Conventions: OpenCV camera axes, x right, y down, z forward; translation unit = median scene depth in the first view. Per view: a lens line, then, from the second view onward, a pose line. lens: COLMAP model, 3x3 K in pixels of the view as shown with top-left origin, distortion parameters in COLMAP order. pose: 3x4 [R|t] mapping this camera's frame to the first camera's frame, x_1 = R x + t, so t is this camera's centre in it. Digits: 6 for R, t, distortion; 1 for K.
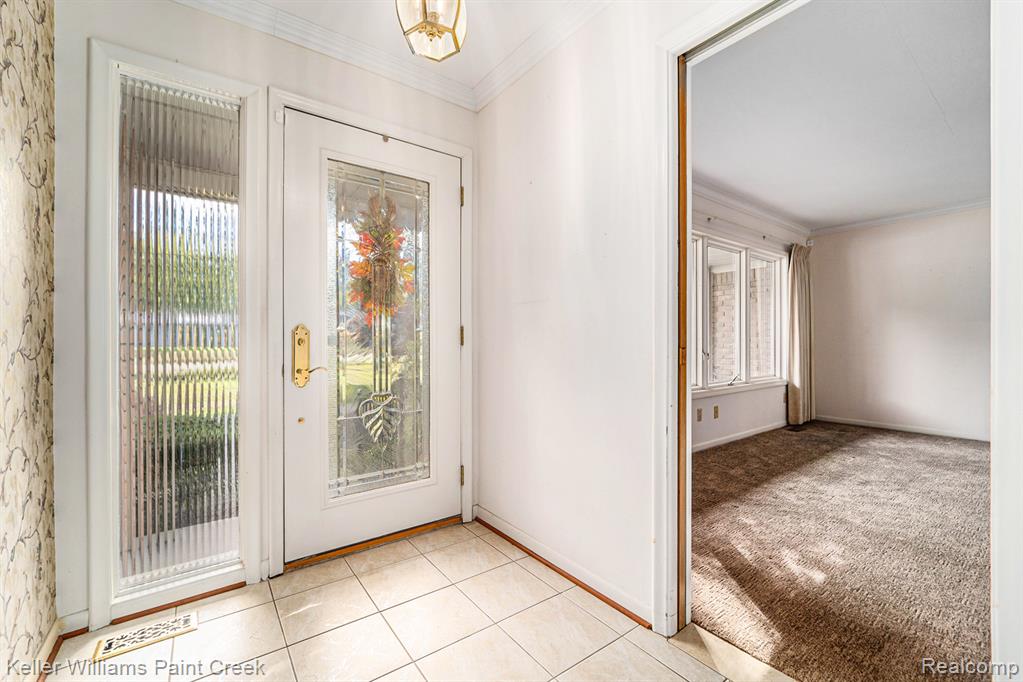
lens RADIAL K [[426.0, 0, 511.5], [0, 426.0, 341.0], [0, 0, 1]] dist [-0.001021, -0.000106]
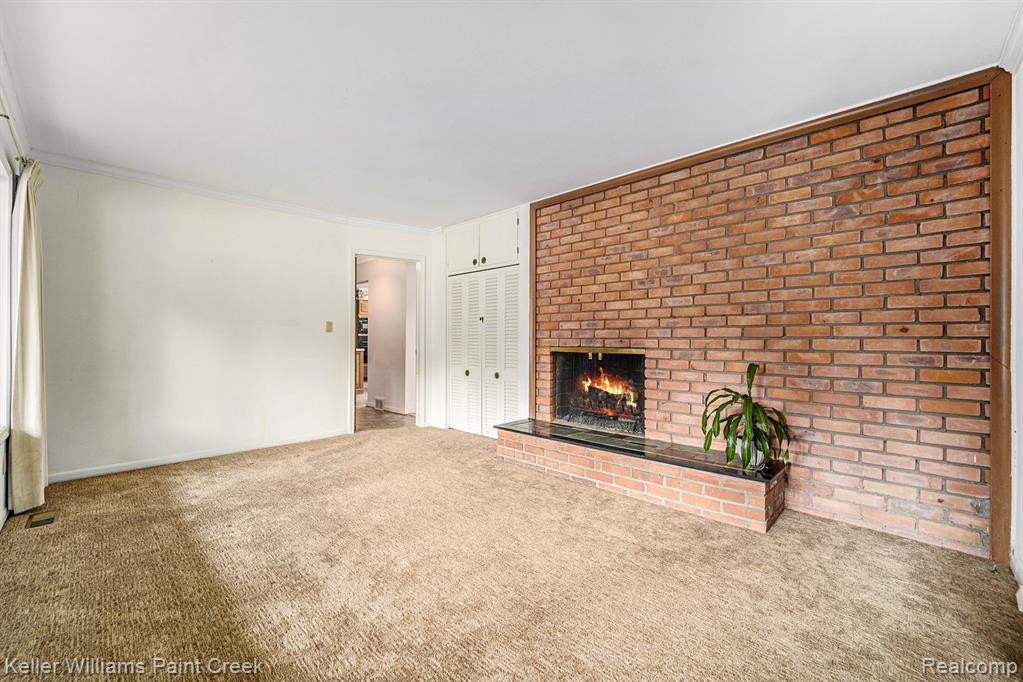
lens RADIAL K [[414.1, 0, 511.5], [0, 414.1, 341.0], [0, 0, 1]] dist [-0.000261, -0.000055]
pose [[-0.159193, -0.006095, 0.987229, 0.120633], [-0.003497, 0.999978, 0.005610, -0.022310], [-0.987241, -0.002559, -0.159211, 0.797327]]
